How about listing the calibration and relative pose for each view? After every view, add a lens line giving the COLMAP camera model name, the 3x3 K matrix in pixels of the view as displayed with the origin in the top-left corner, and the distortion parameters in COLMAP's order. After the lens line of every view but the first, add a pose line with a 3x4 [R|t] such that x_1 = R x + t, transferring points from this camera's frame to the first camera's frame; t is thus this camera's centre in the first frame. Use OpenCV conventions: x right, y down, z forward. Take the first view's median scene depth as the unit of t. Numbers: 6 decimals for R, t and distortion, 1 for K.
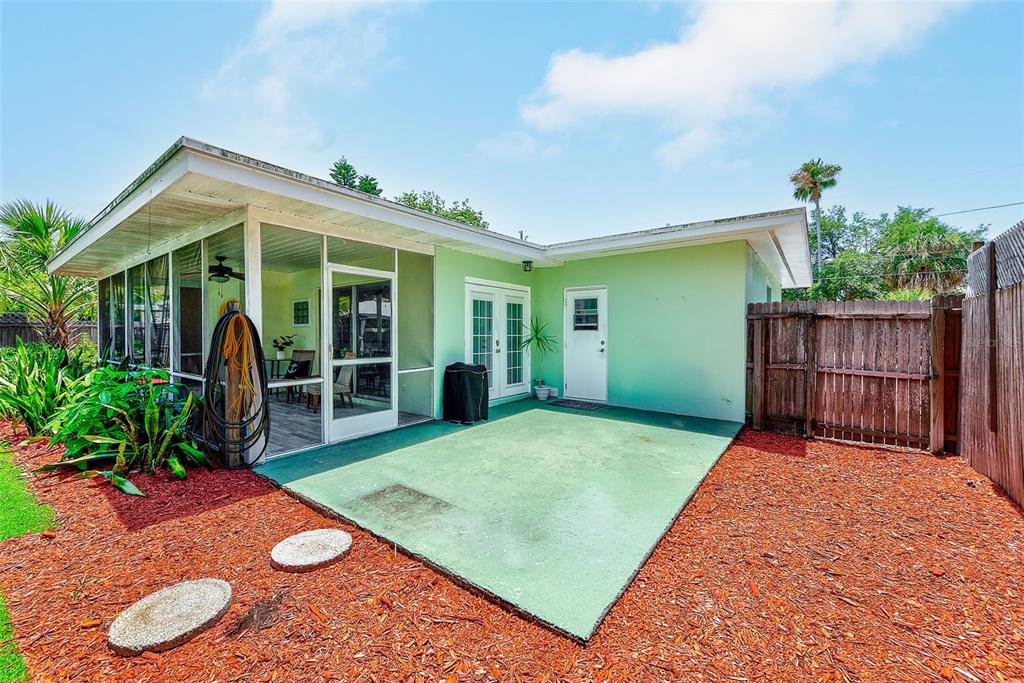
lens RADIAL K [[427.7, 0, 511.7], [0, 427.7, 338.8], [0, 0, 1]] dist [-0.001138, 0.001436]
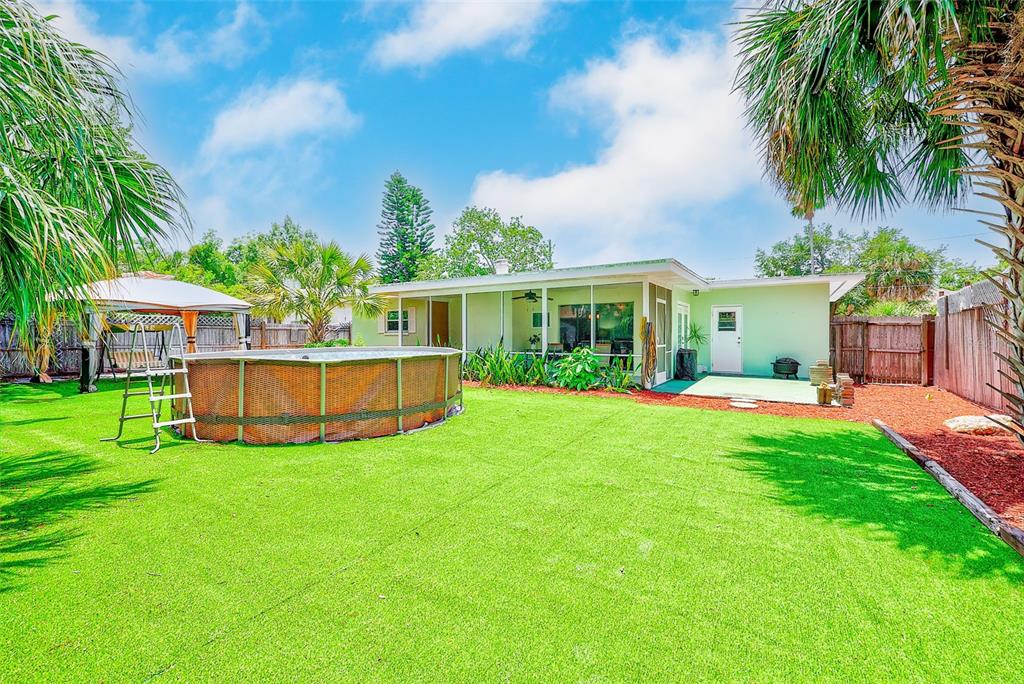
lens RADIAL K [[471.4, 0, 512.0], [0, 471.4, 342.0], [0, 0, 1]] dist [0.001458, 0.000721]
pose [[0.995541, -0.003346, 0.094271, -0.889989], [0.003476, 0.999993, -0.001208, 0.024340], [-0.094266, 0.001531, 0.995546, -0.804761]]
